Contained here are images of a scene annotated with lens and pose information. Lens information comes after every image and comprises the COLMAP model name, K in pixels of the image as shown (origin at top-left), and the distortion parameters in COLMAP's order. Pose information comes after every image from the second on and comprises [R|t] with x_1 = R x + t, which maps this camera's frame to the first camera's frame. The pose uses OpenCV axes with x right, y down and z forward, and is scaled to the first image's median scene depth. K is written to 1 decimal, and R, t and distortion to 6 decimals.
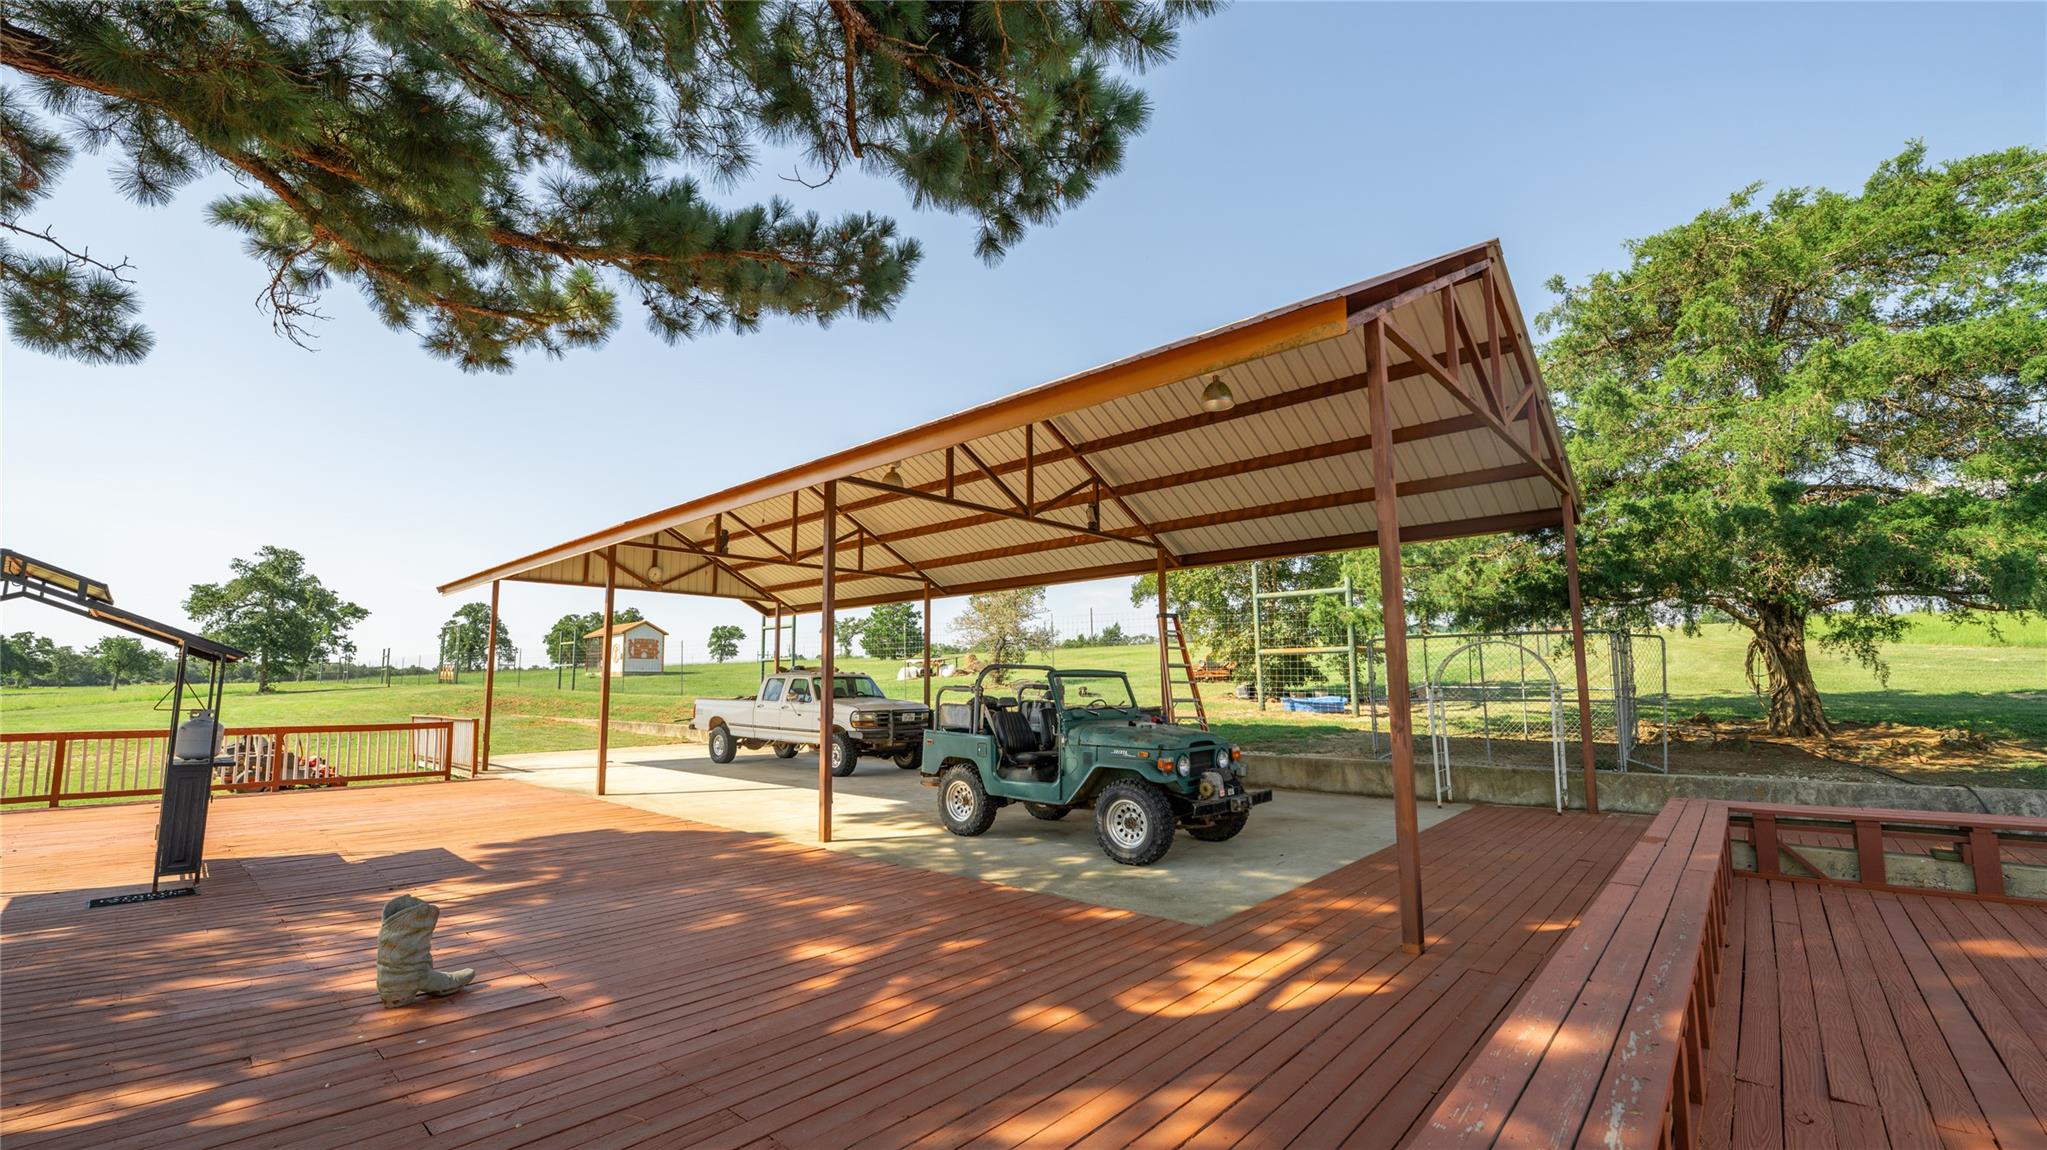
lens RADIAL K [[861.0, 0, 1023.5], [0, 861.0, 575.0], [0, 0, 1]] dist [-0.015559, 0.000567]
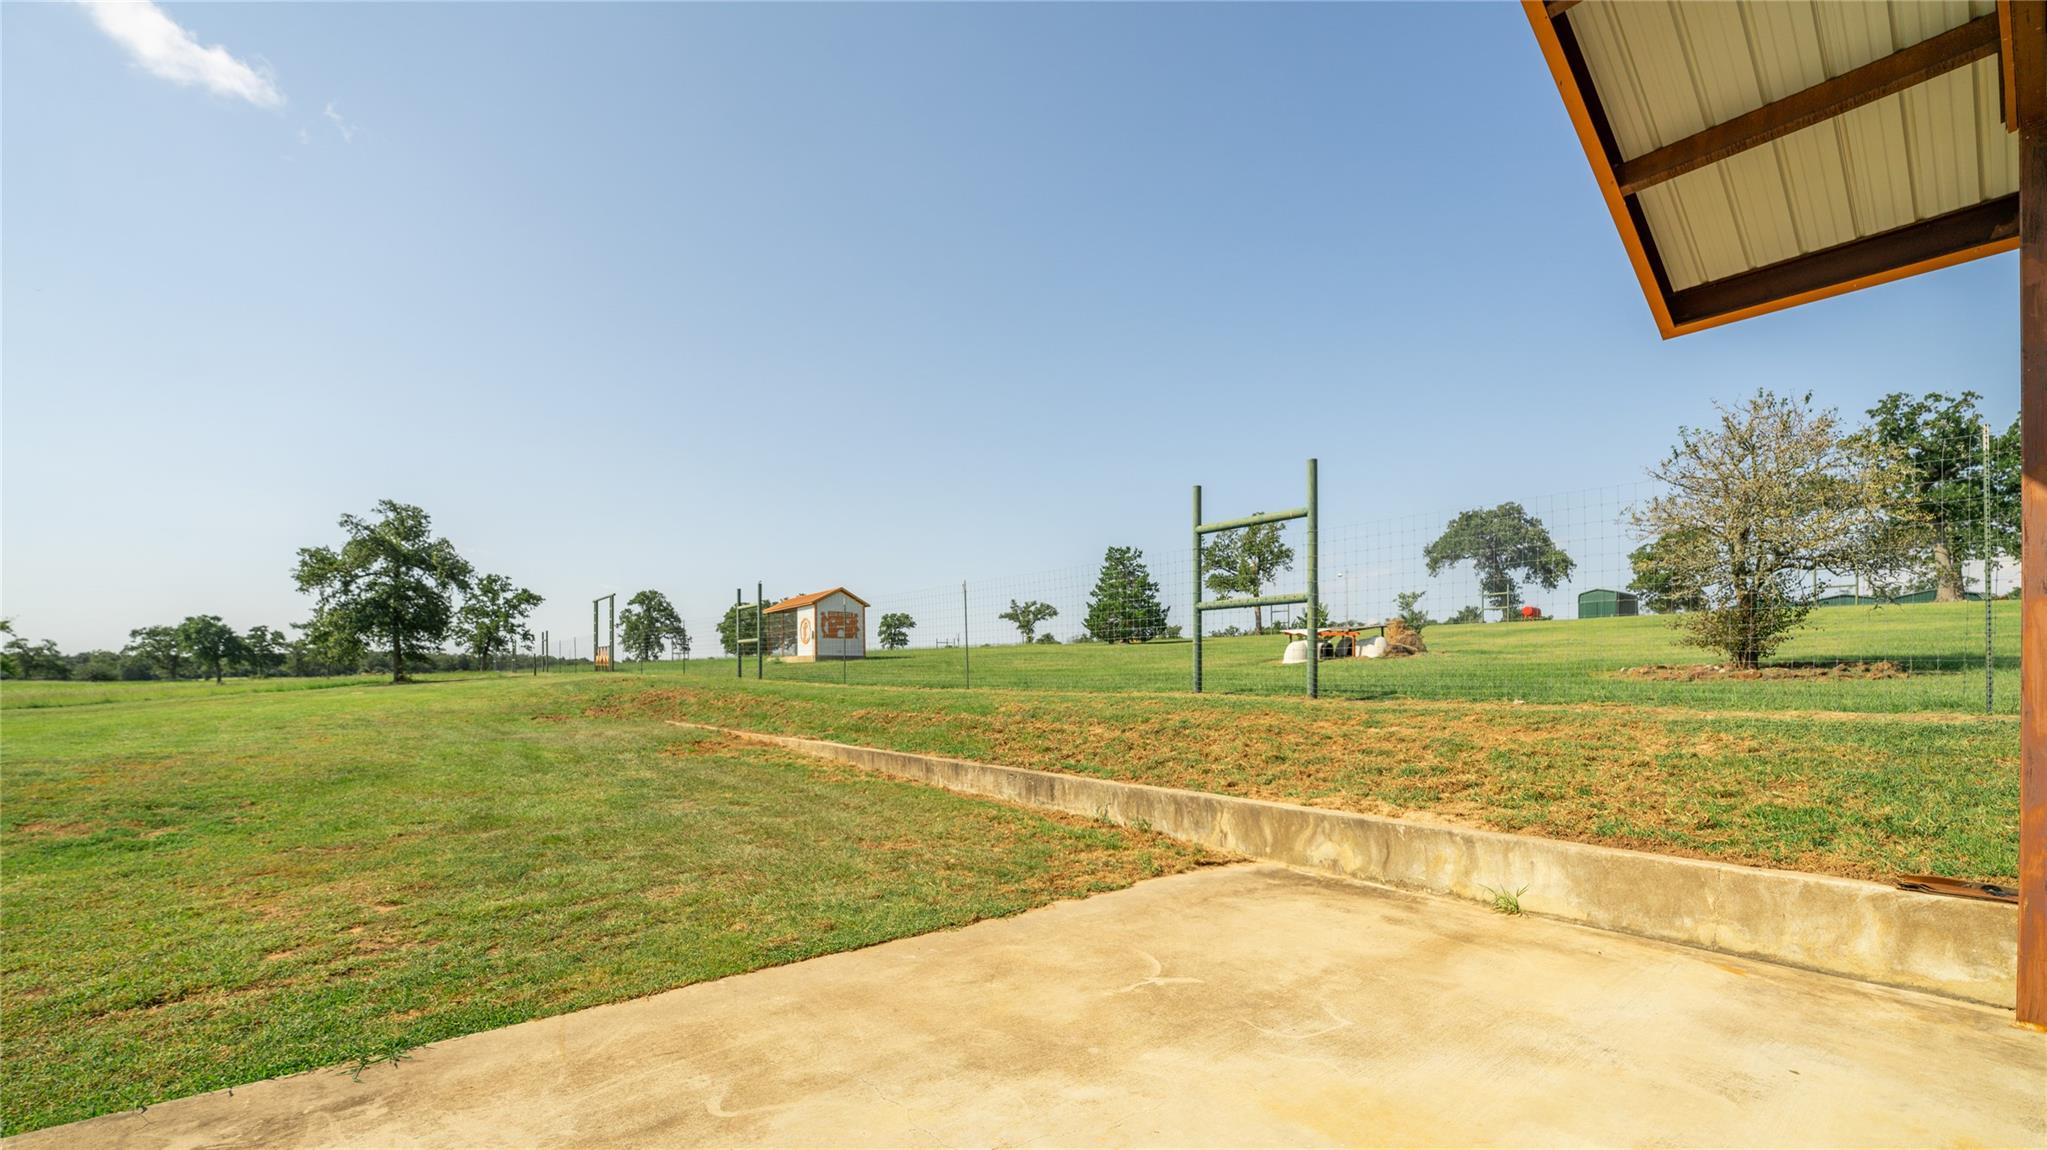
lens RADIAL K [[856.5, 0, 1024.5], [0, 856.5, 690.3], [0, 0, 1]] dist [-0.022858, -0.000011]
pose [[0.986432, 0.005758, -0.164069, -0.162513], [0.017640, 0.989881, 0.140799, 0.040372], [0.163219, -0.141783, 0.976349, 0.292998]]
